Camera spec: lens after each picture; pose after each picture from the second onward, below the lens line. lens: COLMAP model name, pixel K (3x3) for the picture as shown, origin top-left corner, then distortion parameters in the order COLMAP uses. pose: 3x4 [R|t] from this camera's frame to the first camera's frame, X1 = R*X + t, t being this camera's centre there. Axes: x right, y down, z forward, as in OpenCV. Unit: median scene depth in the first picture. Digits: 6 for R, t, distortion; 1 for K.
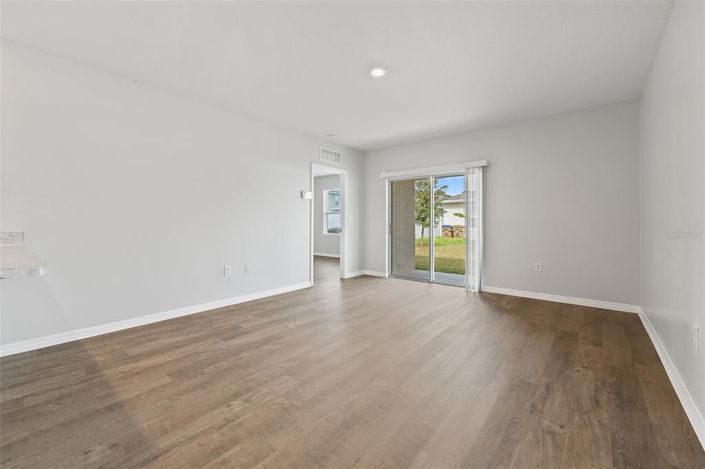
lens RADIAL K [[291.7, 0, 357.7], [0, 291.7, 222.6], [0, 0, 1]] dist [-0.000425, -0.000140]
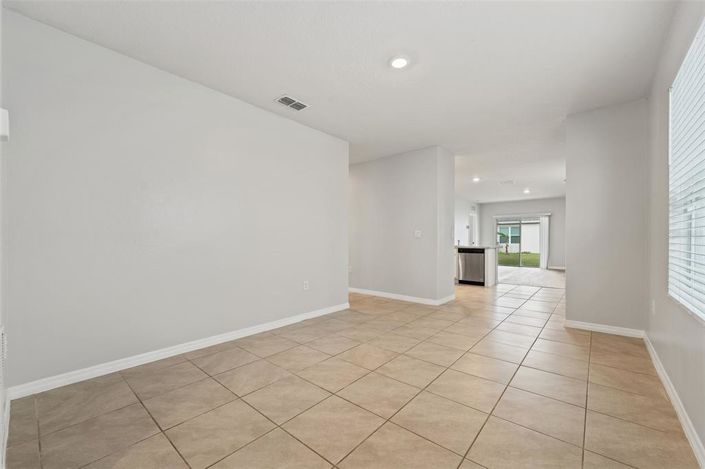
lens RADIAL K [[284.1, 0, 355.0], [0, 284.1, 234.9], [0, 0, 1]] dist [-0.000220, -0.000289]
pose [[0.999577, 0.000194, -0.029096, -1.533397], [-0.000687, 0.999856, -0.016937, 0.007237], [0.029089, 0.016950, 0.999433, -1.920041]]
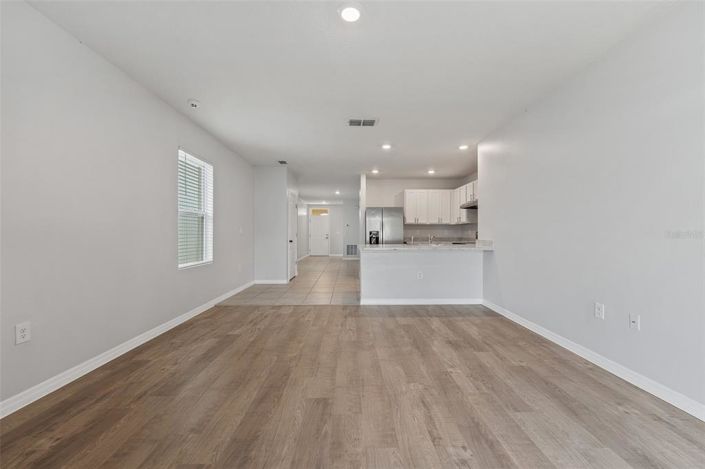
lens RADIAL K [[284.1, 0, 355.0], [0, 284.1, 234.9], [0, 0, 1]] dist [-0.000220, -0.000289]
pose [[-0.764103, -0.001417, -0.645092, 0.441207], [-0.002870, 0.999995, 0.001203, -0.001041], [0.645087, 0.002771, -0.764104, 1.370128]]
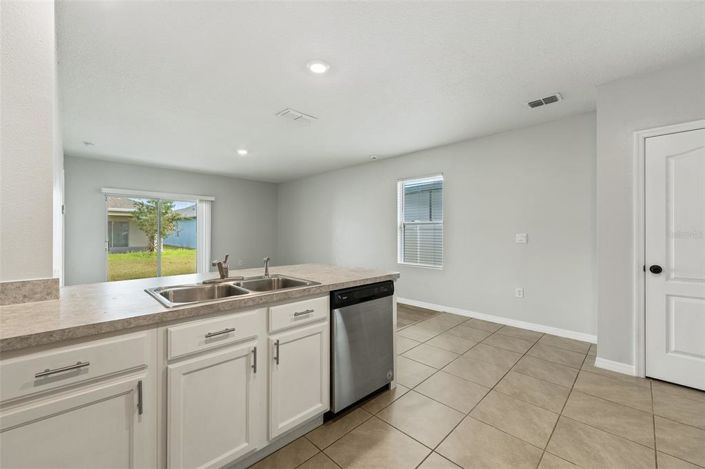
lens RADIAL K [[287.0, 0, 356.7], [0, 287.0, 232.5], [0, 0, 1]] dist [-0.000091, -0.000116]
pose [[0.104000, -0.002897, 0.994573, -1.376385], [0.000980, 0.999996, 0.002810, -0.047648], [-0.994577, 0.000683, 0.104002, 0.148073]]
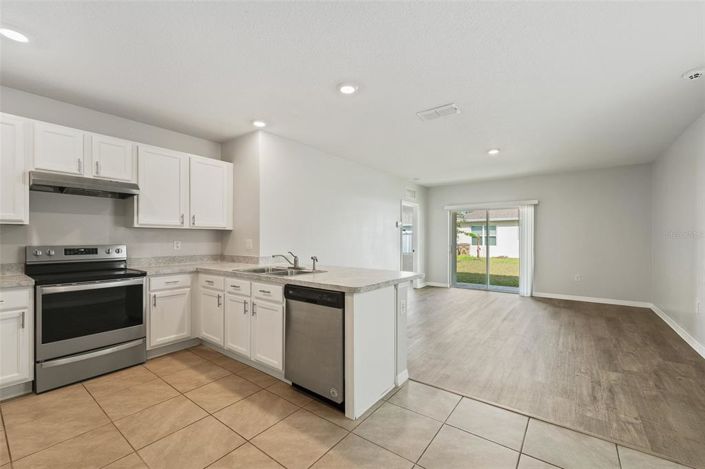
lens RADIAL K [[294.8, 0, 349.8], [0, 294.8, 239.3], [0, 0, 1]] dist [-0.000213, -0.000110]
pose [[0.999649, -0.000982, 0.026459, -0.671999], [0.000947, 0.999999, 0.001330, -0.046391], [-0.026461, -0.001304, 0.999649, -0.507088]]
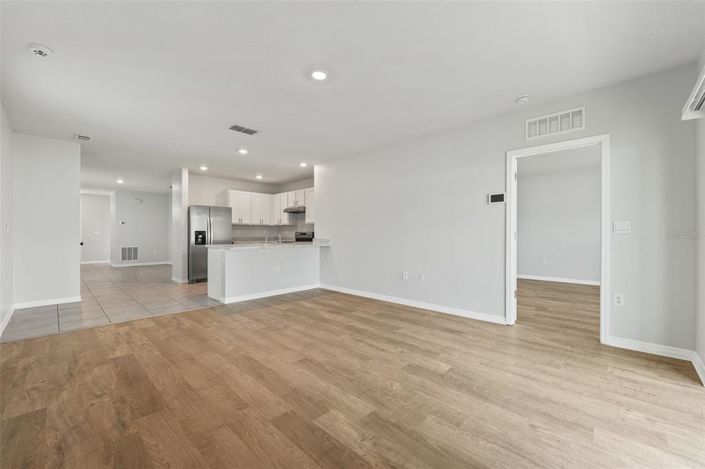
lens RADIAL K [[284.1, 0, 355.0], [0, 284.1, 234.9], [0, 0, 1]] dist [-0.000220, -0.000289]
pose [[-0.075869, -0.000294, -0.997118, 0.883235], [-0.002031, 0.999998, -0.000140, -0.000624], [0.997116, 0.002015, -0.075869, 1.072973]]
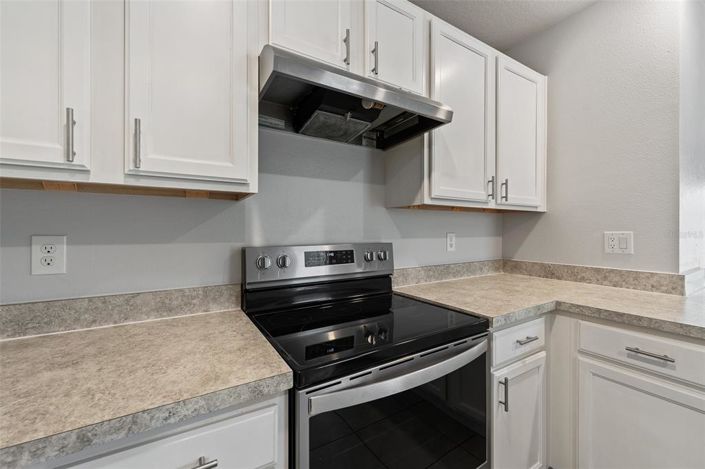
lens RADIAL K [[288.4, 0, 353.7], [0, 288.4, 230.3], [0, 0, 1]] dist [0.000152, -0.000035]
pose [[0.943650, -0.001655, -0.330940, -1.322000], [0.001890, 0.999998, 0.000388, -0.047544], [0.330939, -0.000991, 0.943652, 0.059427]]
